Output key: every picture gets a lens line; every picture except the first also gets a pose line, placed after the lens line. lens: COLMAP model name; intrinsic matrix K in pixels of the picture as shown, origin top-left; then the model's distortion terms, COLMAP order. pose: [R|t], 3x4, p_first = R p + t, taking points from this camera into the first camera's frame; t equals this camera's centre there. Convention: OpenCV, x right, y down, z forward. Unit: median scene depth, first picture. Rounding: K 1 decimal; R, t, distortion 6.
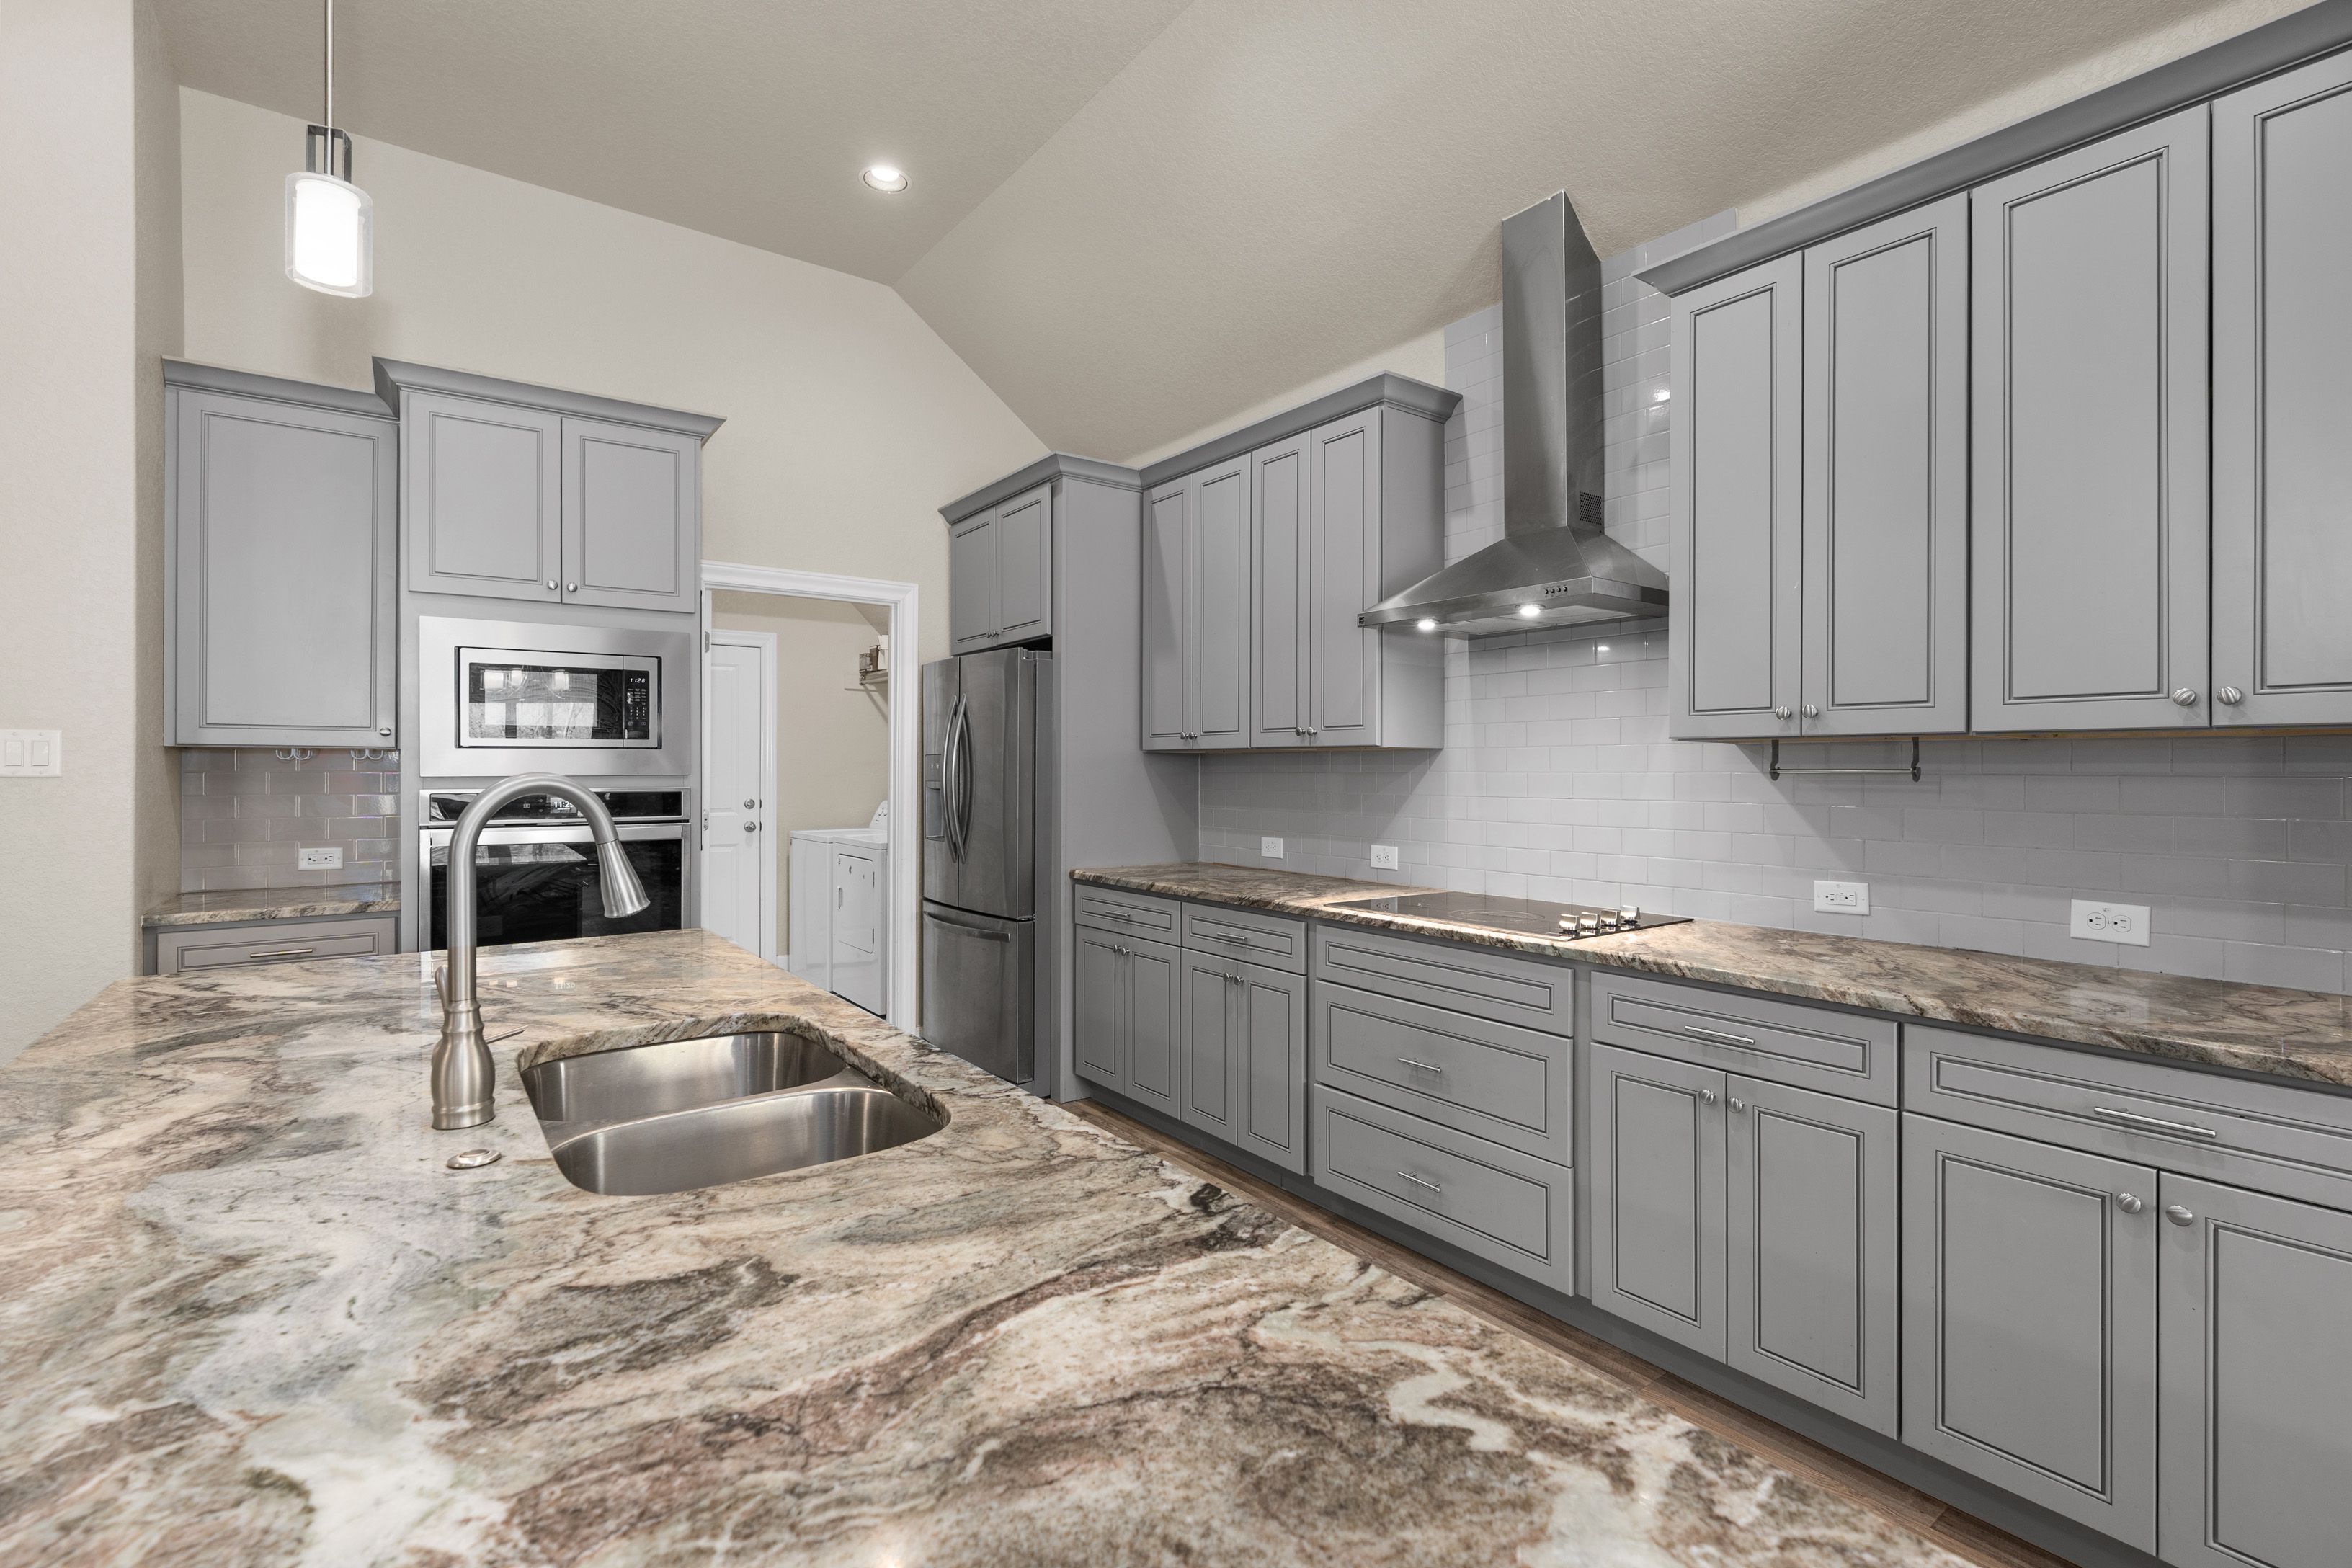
lens RADIAL K [[1066.2, 0, 1180.1], [0, 1066.2, 765.3], [0, 0, 1]] dist [-0.003603, 0.000721]
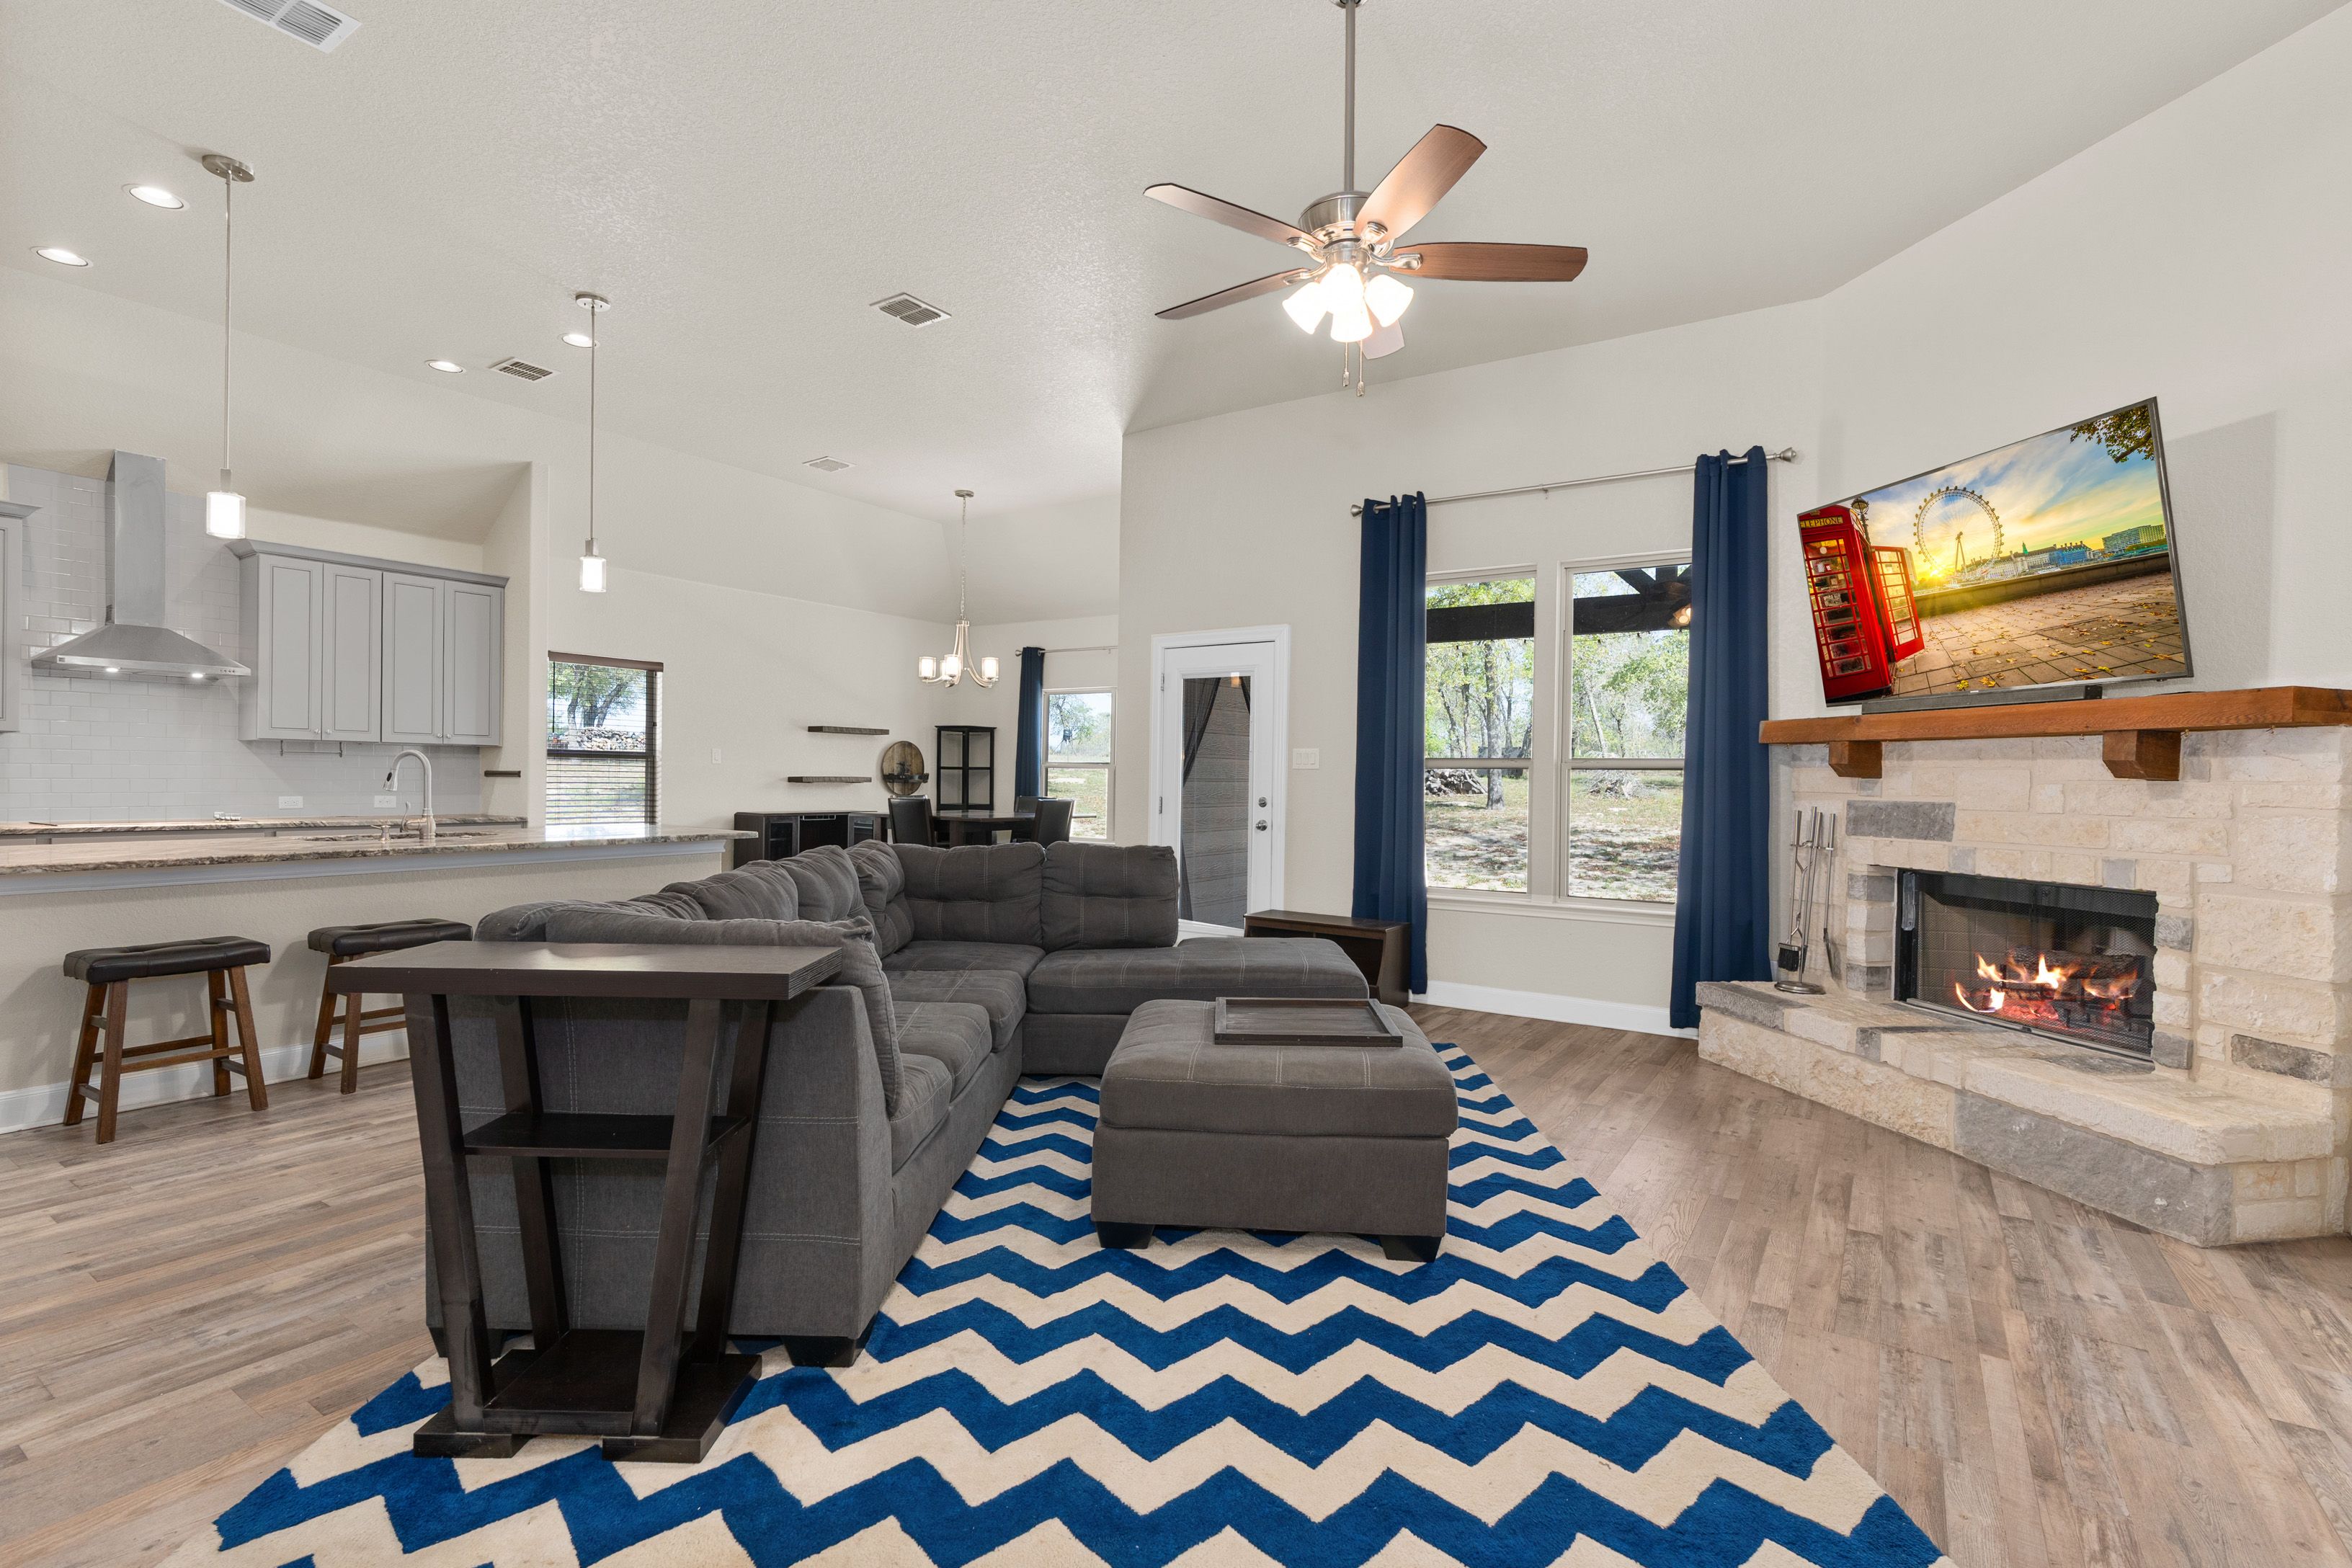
lens RADIAL K [[1086.5, 0, 1176.0], [0, 1086.5, 784.0], [0, 0, 1]] dist [-0.000985, 0.000200]
pose [[-0.343692, -0.009908, 0.939030, -1.903499], [-0.014411, 0.999882, 0.005276, 0.026332], [-0.938972, -0.011719, -0.343794, -0.072113]]
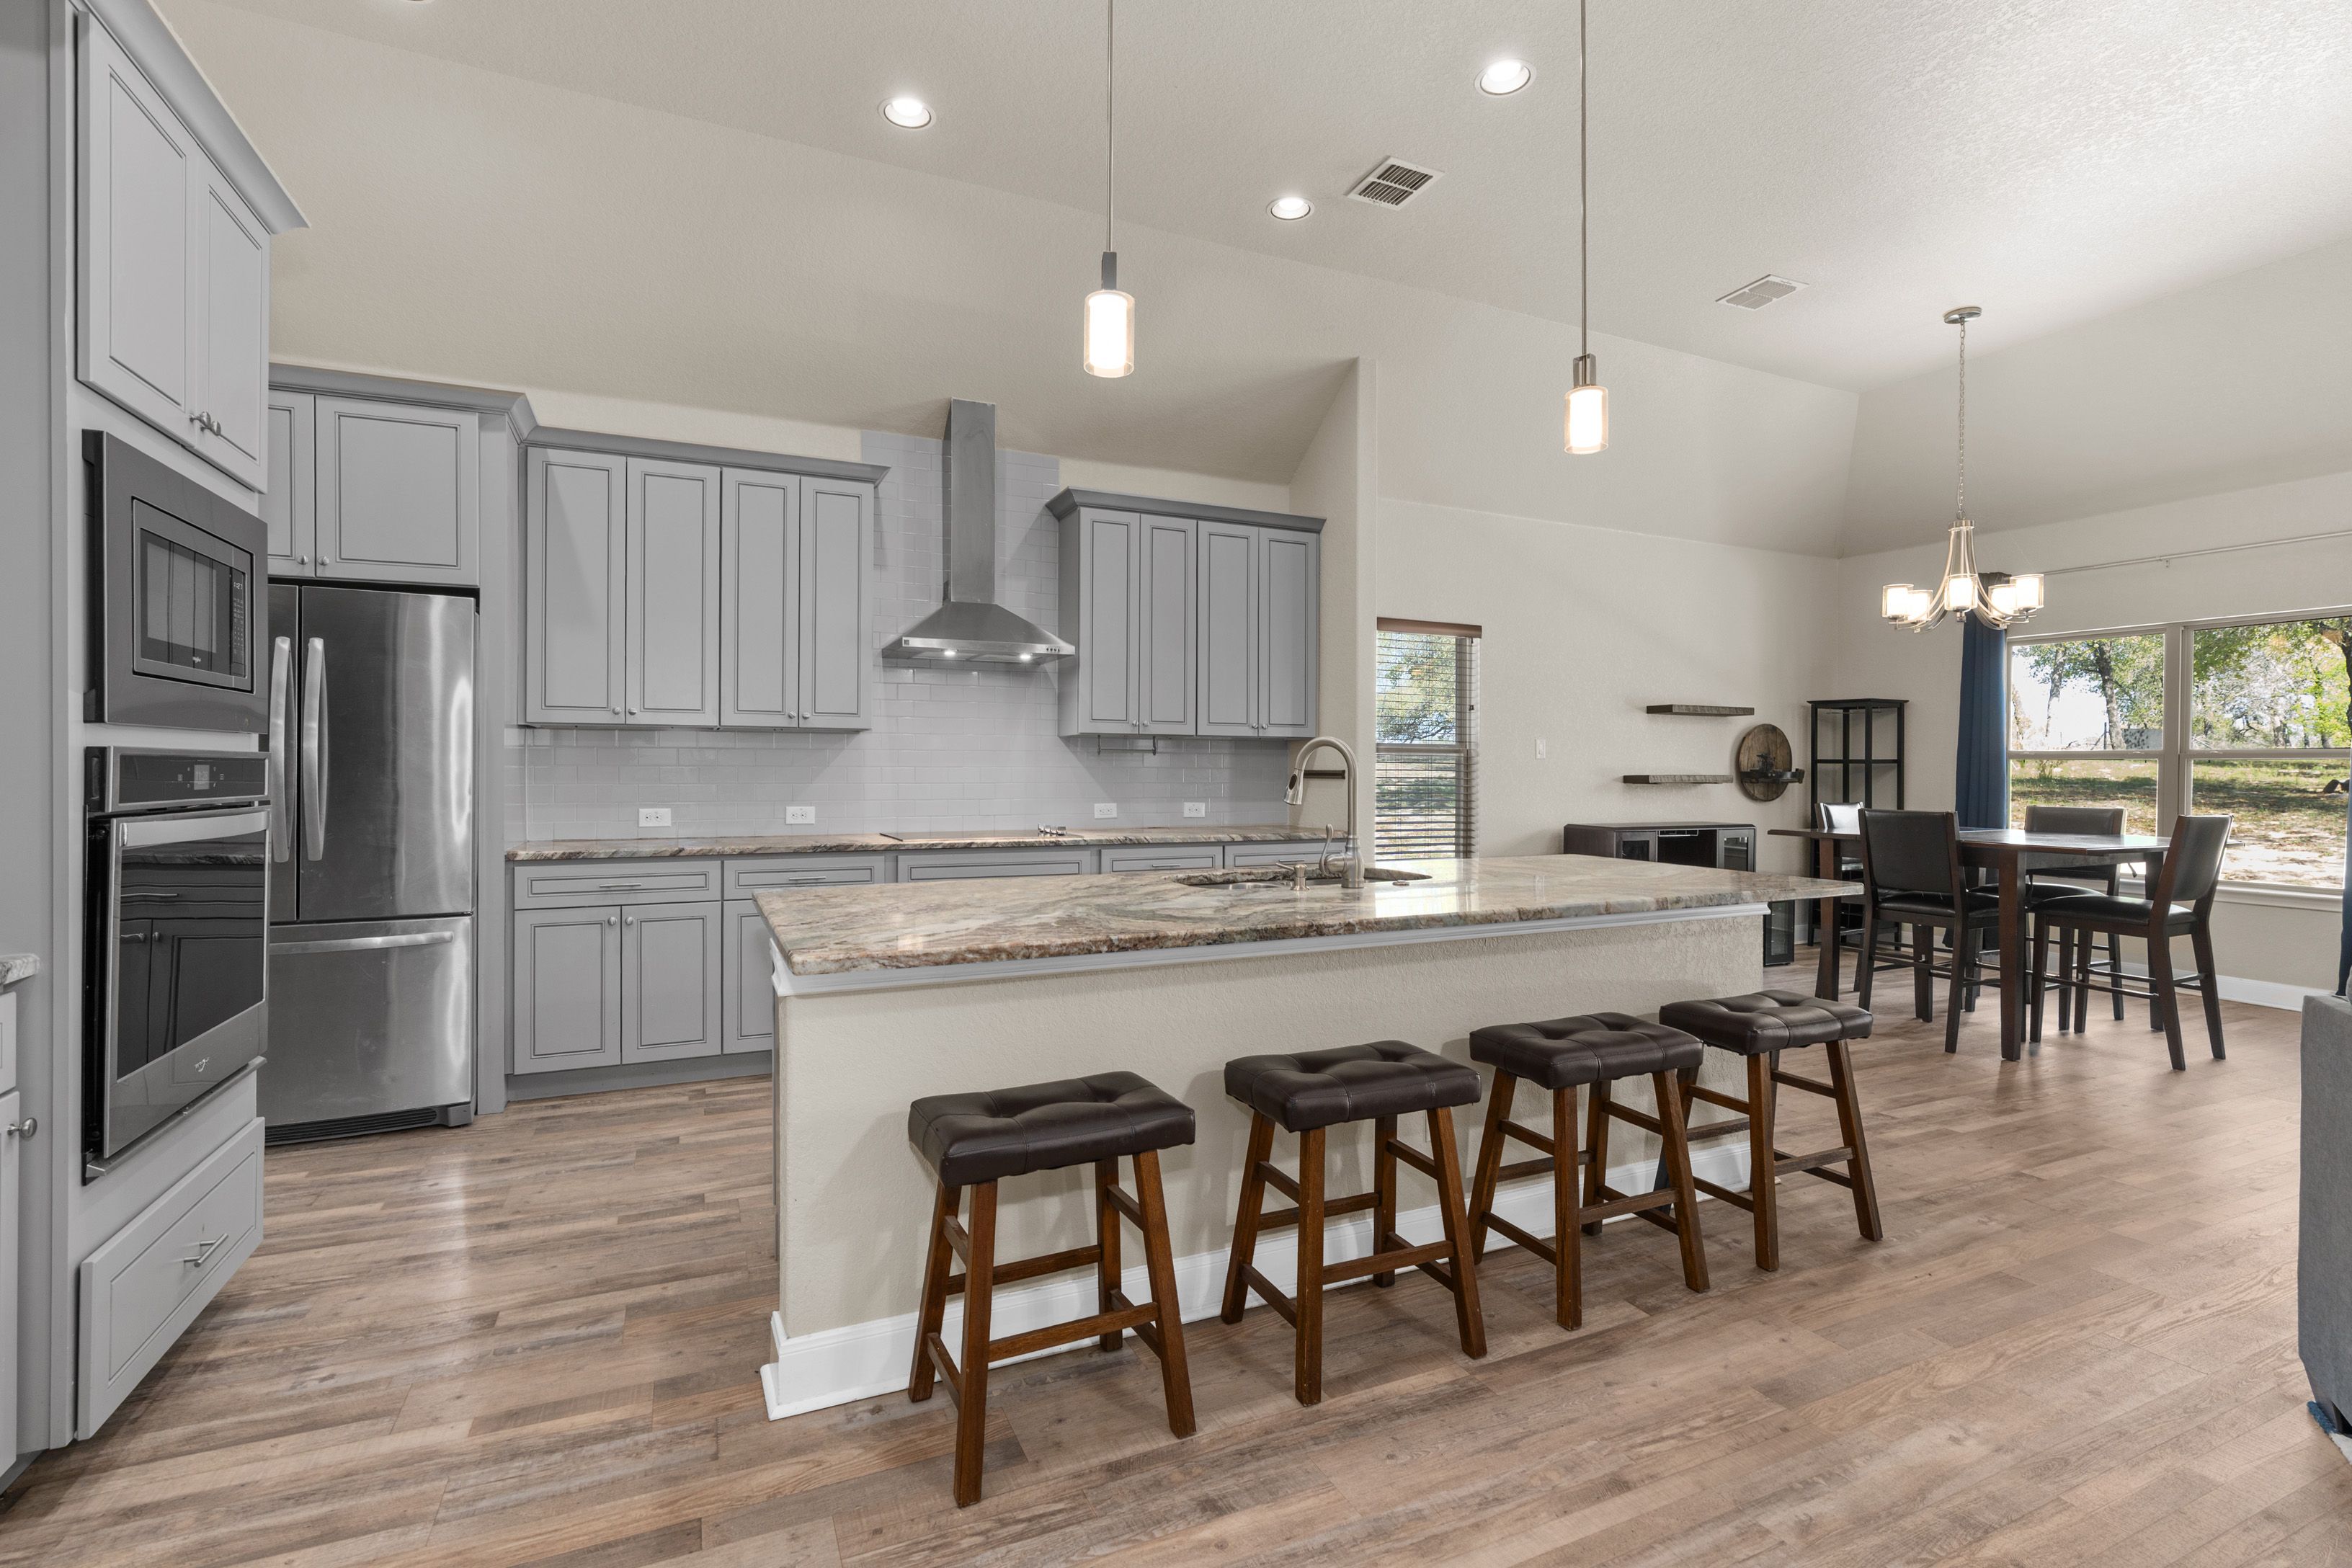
lens RADIAL K [[1073.3, 0, 1173.3], [0, 1073.3, 774.7], [0, 0, 1]] dist [-0.012233, 0.000157]
pose [[0.203529, -0.004878, 0.979057, -1.073413], [-0.006932, 0.999955, 0.006423, 0.028269], [-0.979044, -0.008094, 0.203486, 0.324672]]
